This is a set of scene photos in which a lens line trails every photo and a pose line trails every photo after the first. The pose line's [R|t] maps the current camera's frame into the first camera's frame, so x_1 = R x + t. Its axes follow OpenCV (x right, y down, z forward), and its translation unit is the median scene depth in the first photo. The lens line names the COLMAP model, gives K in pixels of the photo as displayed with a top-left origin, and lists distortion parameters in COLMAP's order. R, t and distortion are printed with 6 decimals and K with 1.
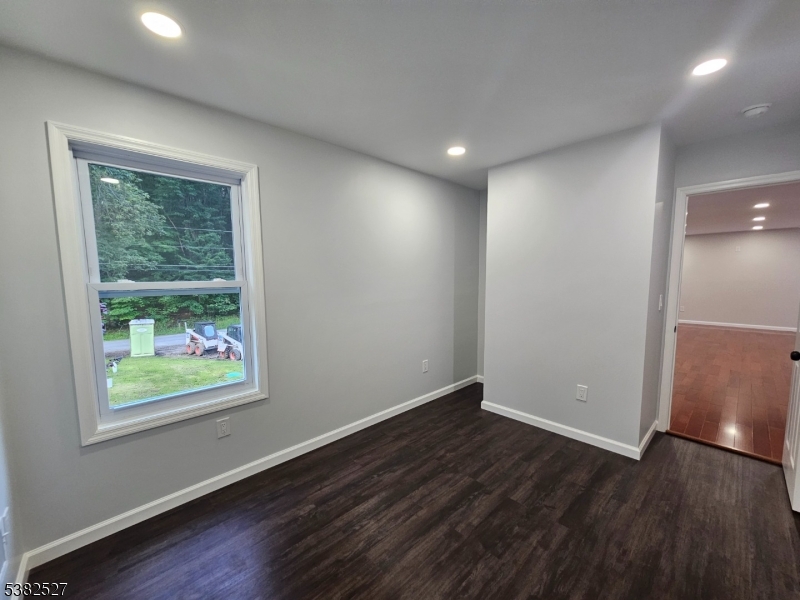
lens RADIAL K [[328.8, 0, 398.3], [0, 328.8, 309.9], [0, 0, 1]] dist [-0.006103, 0.003649]
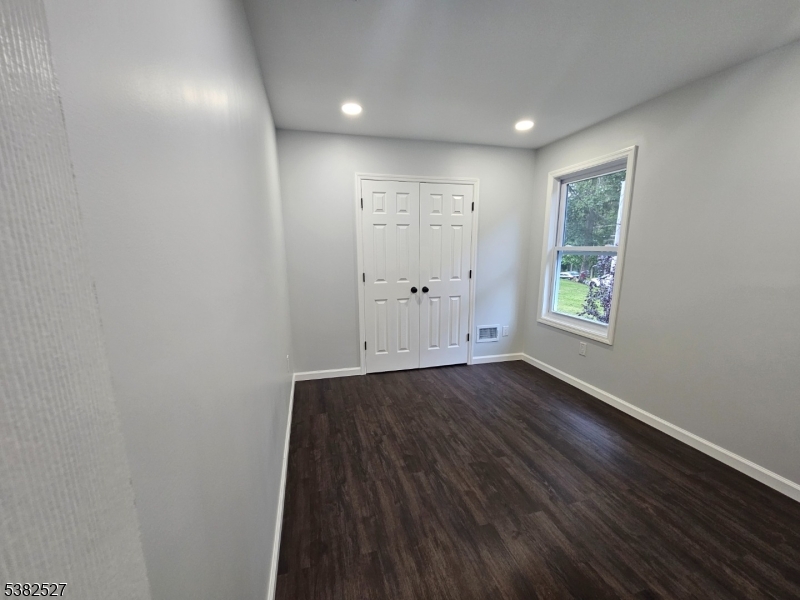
lens RADIAL K [[328.8, 0, 398.3], [0, 328.8, 309.9], [0, 0, 1]] dist [-0.006103, 0.003649]
pose [[-0.477366, 0.180327, -0.860003, 1.277847], [-0.076740, 0.966421, 0.245237, -0.122058], [0.875347, 0.183064, -0.447498, 1.071516]]
